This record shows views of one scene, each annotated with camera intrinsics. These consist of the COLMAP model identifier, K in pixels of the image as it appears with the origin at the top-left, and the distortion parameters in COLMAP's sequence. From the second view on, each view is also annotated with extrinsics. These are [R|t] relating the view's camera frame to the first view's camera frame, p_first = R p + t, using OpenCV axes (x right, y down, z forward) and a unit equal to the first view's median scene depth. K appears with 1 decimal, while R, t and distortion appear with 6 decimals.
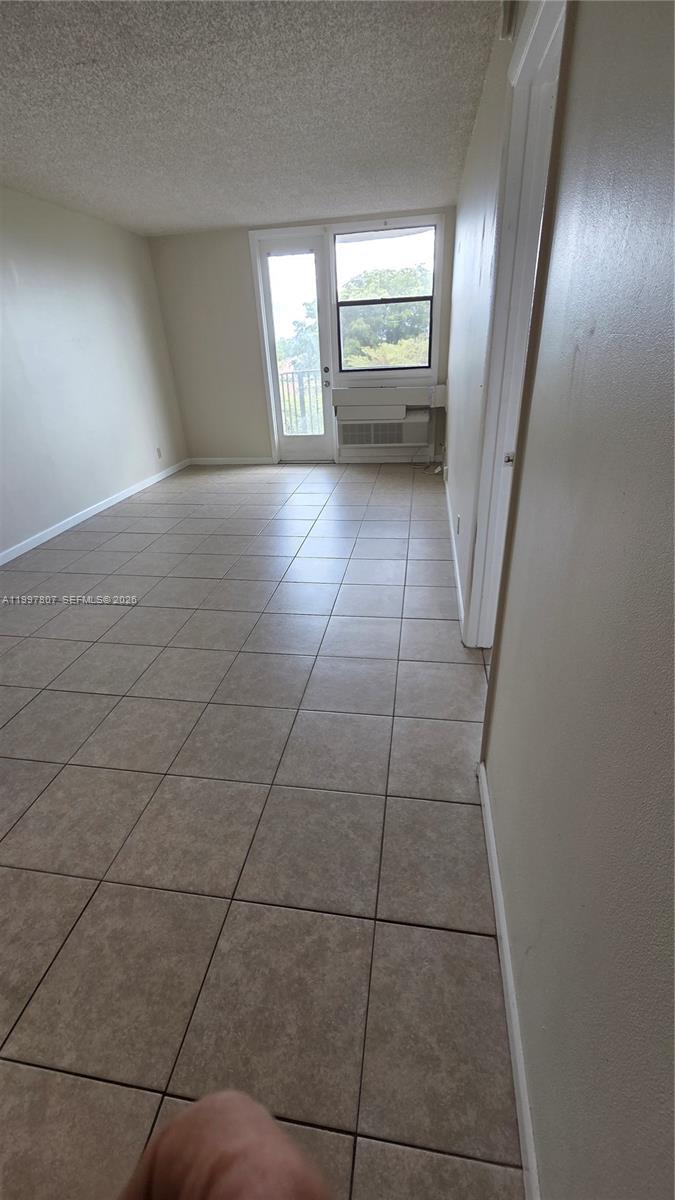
lens RADIAL K [[490.4, 0, 342.4], [0, 490.4, 597.8], [0, 0, 1]] dist [-0.003992, -0.000134]
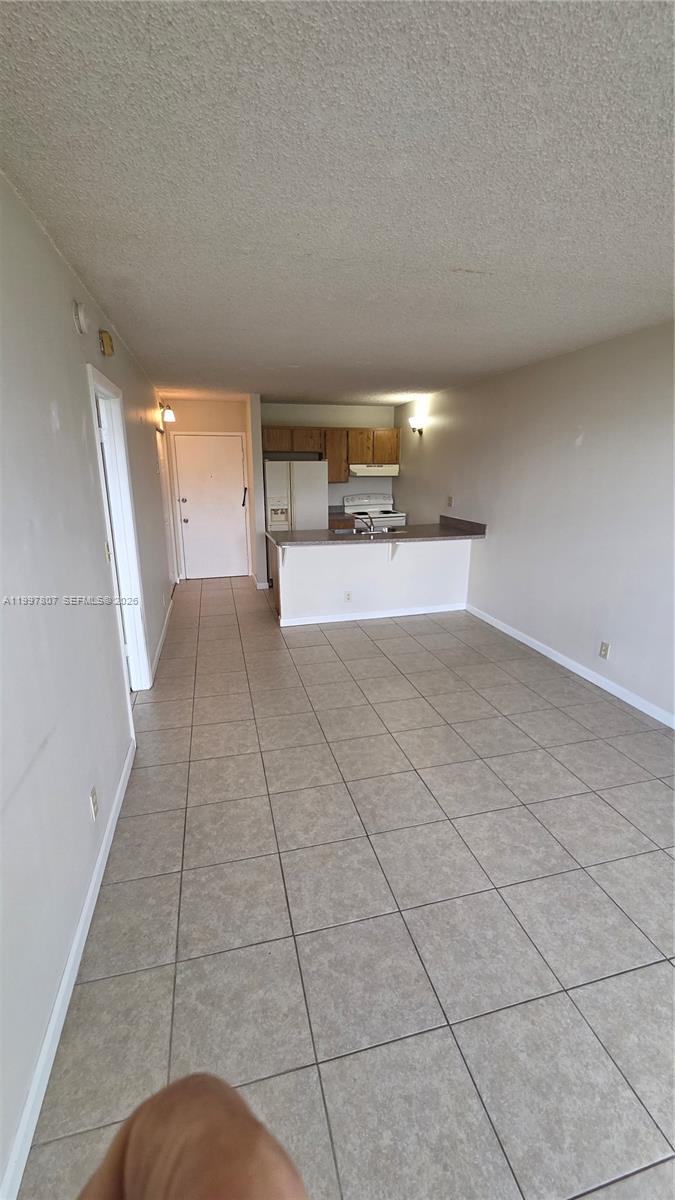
lens RADIAL K [[490.4, 0, 338.8], [0, 490.4, 600.5], [0, 0, 1]] dist [-0.003992, -0.000134]
pose [[-0.916069, 0.144314, -0.374153, 0.325942], [-0.148620, 0.744391, 0.650995, -0.382470], [0.372464, 0.651963, -0.660465, 0.458693]]
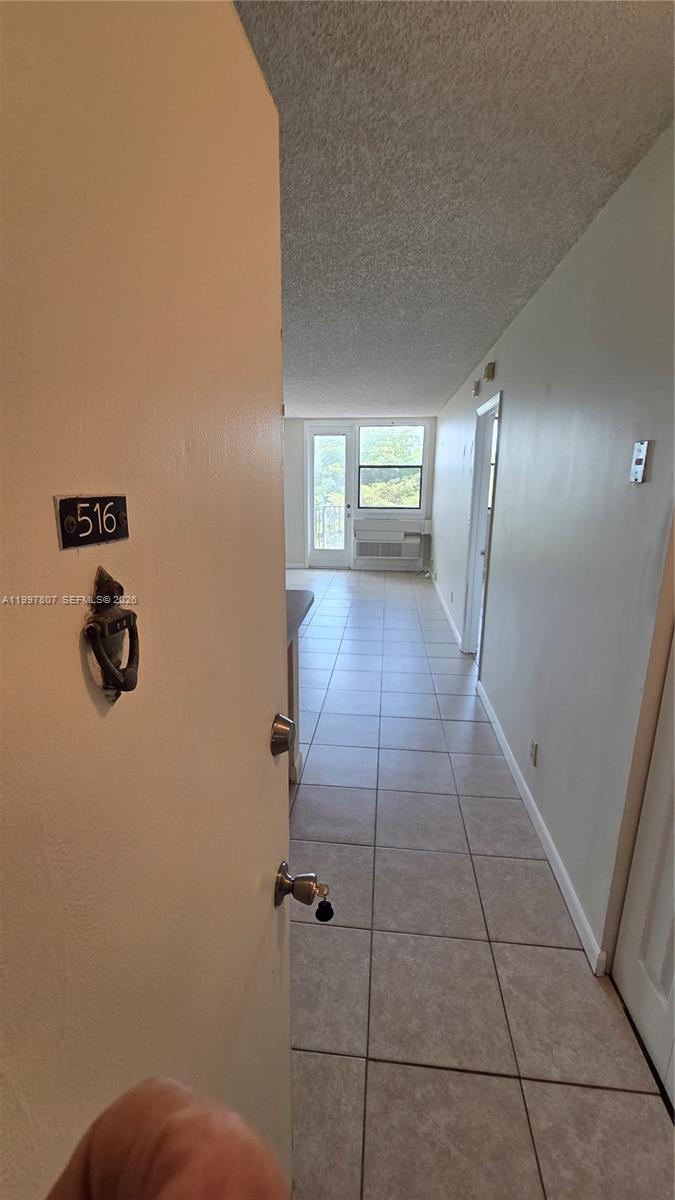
lens RADIAL K [[490.4, 0, 337.1], [0, 490.4, 604.7], [0, 0, 1]] dist [-0.003992, -0.000134]
pose [[0.997698, 0.035843, 0.057568, -0.144628], [-0.021594, 0.972633, -0.231341, 0.156963], [-0.064285, 0.229566, 0.971168, -0.347276]]
